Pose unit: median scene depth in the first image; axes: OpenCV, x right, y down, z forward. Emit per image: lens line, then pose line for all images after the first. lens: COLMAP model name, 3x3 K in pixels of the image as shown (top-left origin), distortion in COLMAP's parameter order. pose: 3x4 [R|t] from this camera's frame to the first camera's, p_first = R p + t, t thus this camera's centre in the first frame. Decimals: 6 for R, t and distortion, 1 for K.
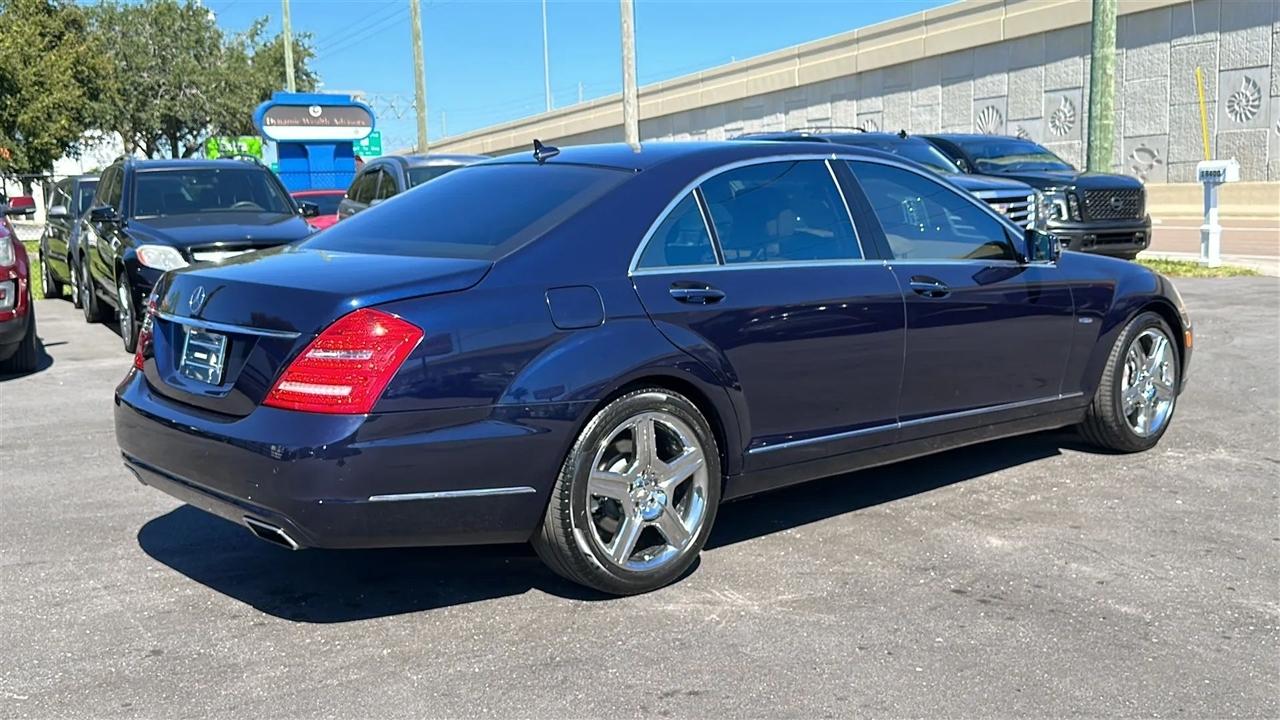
lens RADIAL K [[1275.0, 0, 640.0], [0, 1275.0, 360.0], [0, 0, 1]] dist [0.205495, -0.483826]
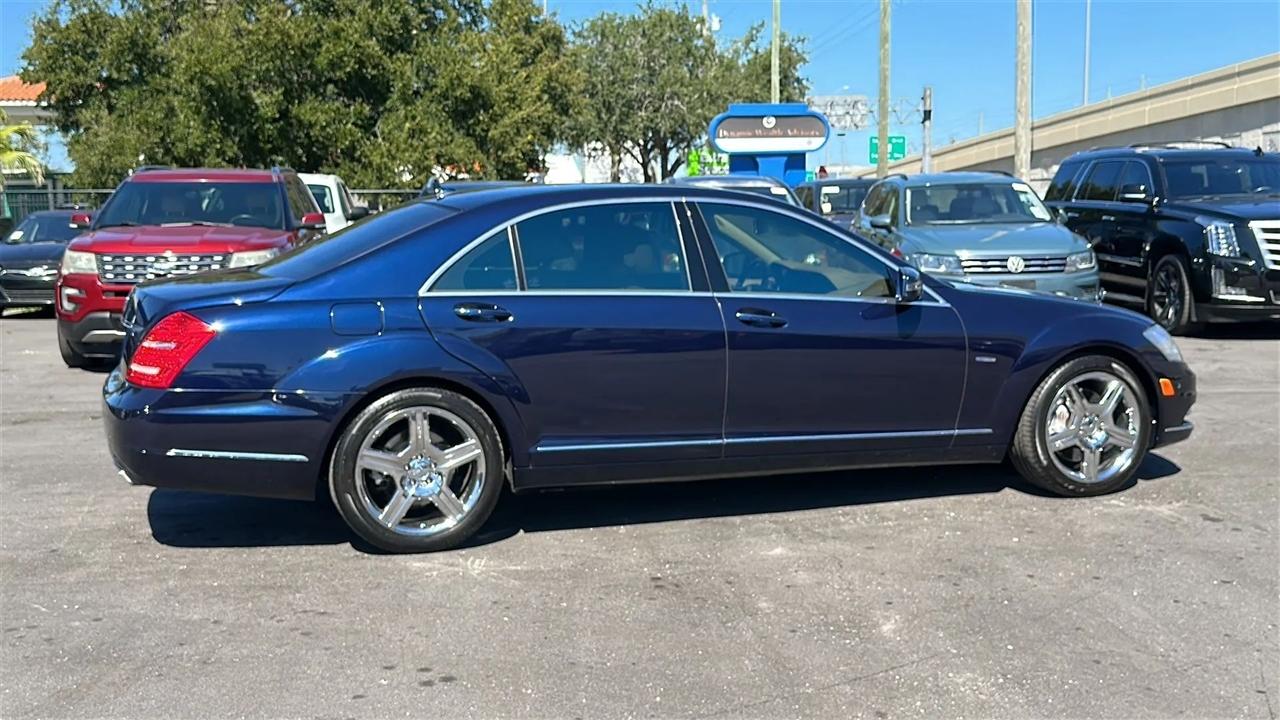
lens RADIAL K [[1420.5, 0, 640.0], [0, 1420.5, 360.0], [0, 0, 1]] dist [0.197128, -0.478562]
pose [[0.927659, 0.053033, -0.369644, 0.127245], [-0.060509, 0.998130, -0.008651, -0.000942], [0.368494, 0.030392, 0.929133, -0.036972]]
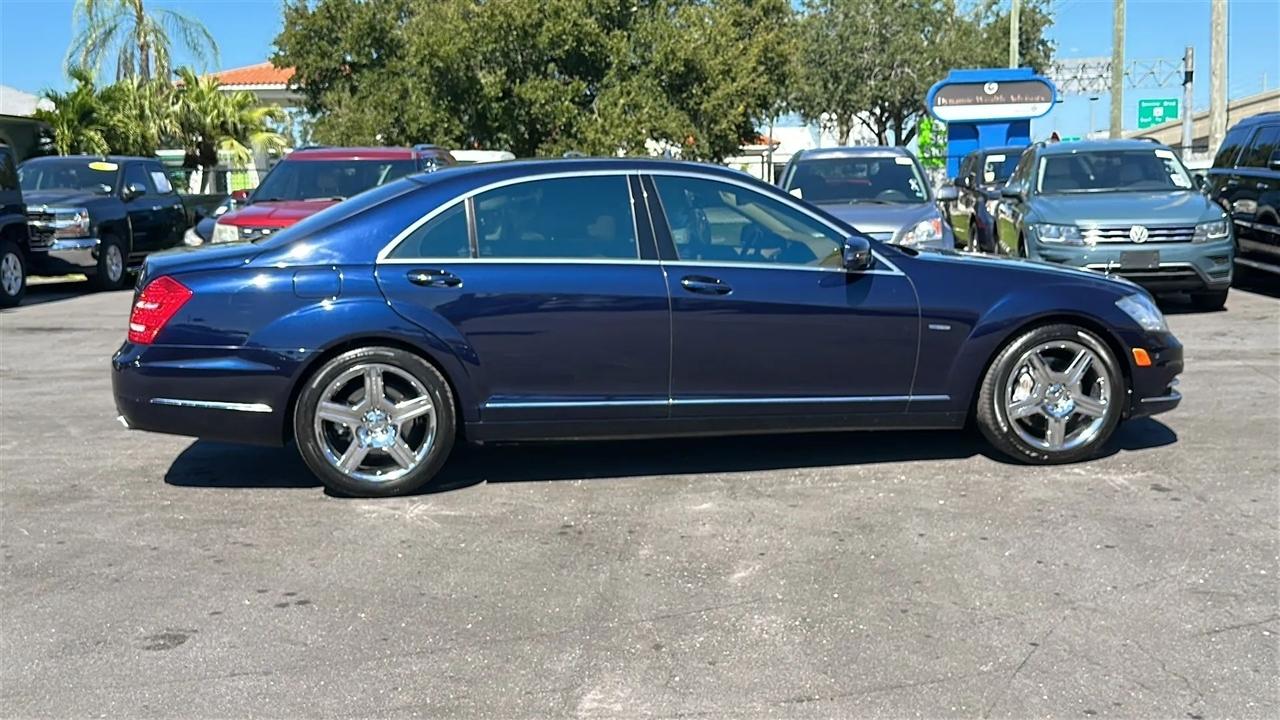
lens RADIAL K [[1420.5, 0, 640.0], [0, 1420.5, 360.0], [0, 0, 1]] dist [0.197128, -0.478562]
pose [[0.849180, 0.072082, -0.523162, 0.185723], [-0.071240, 0.997222, 0.021763, -0.003014], [0.523277, 0.018790, 0.851955, -0.025786]]
